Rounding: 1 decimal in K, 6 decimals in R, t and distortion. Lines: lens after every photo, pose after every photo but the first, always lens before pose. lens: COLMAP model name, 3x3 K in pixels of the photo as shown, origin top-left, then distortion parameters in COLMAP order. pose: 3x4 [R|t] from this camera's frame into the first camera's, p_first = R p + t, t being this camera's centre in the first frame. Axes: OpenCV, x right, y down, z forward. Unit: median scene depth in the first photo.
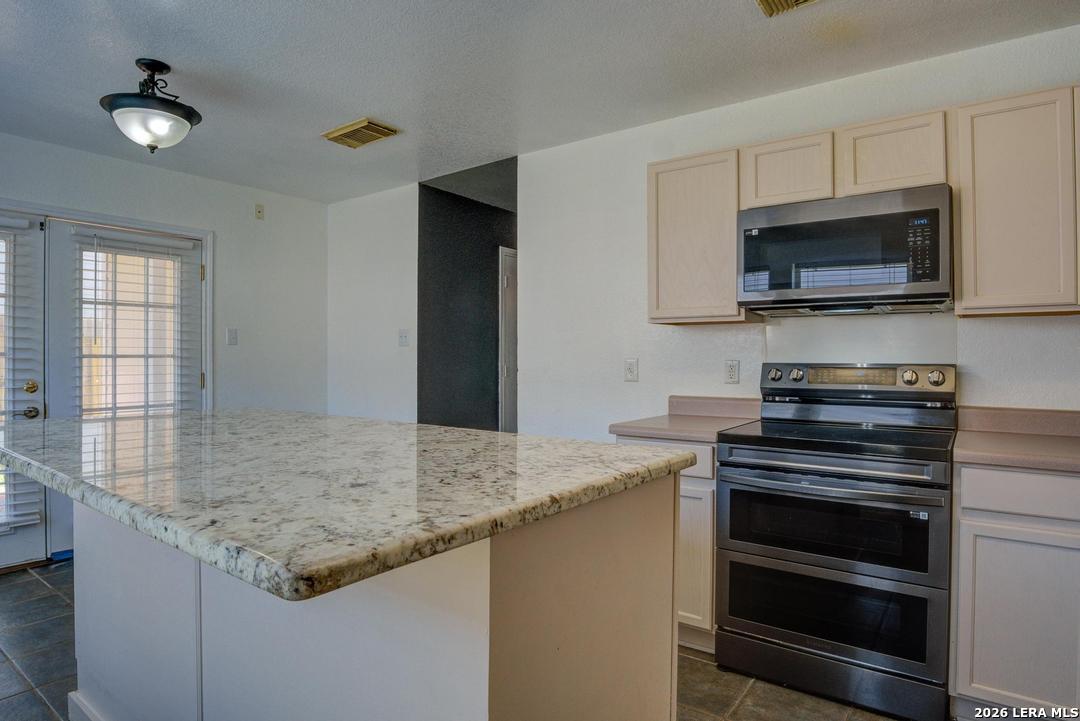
lens RADIAL K [[605.1, 0, 531.8], [0, 605.1, 359.5], [0, 0, 1]] dist [-0.048762, 0.006009]
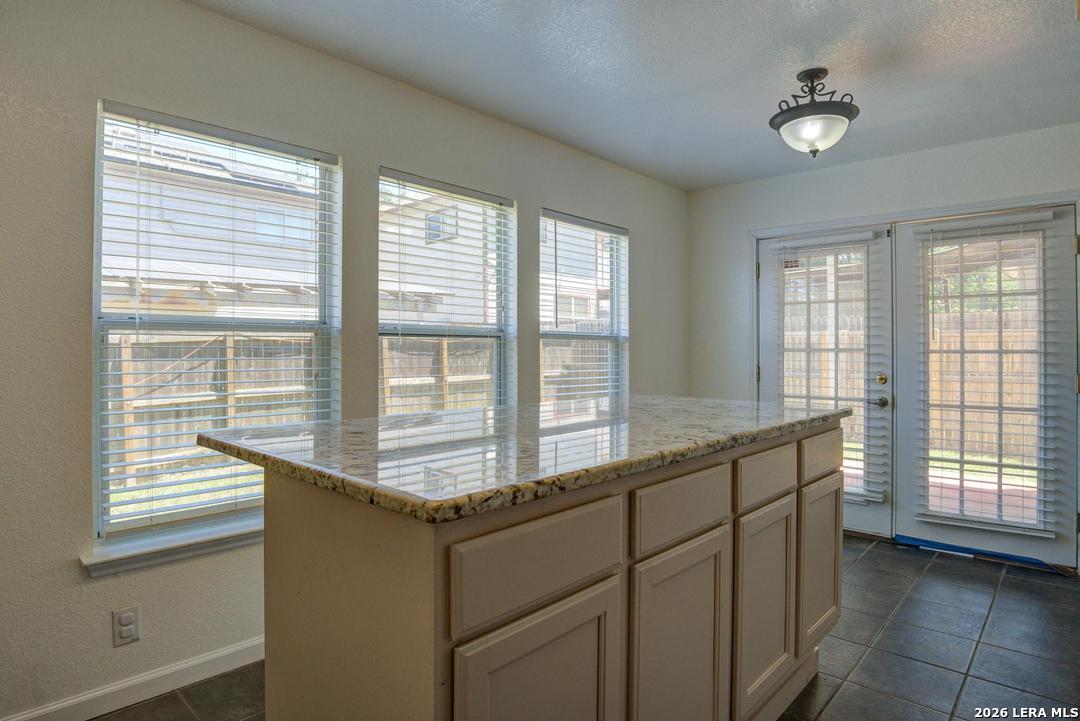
lens RADIAL K [[605.1, 0, 533.1], [0, 605.1, 350.9], [0, 0, 1]] dist [-0.048762, 0.006009]
pose [[-0.112198, -0.003558, -0.993679, 0.345004], [-0.008890, 0.999957, -0.002576, 0.001986], [0.993646, 0.008544, -0.112225, 0.462358]]
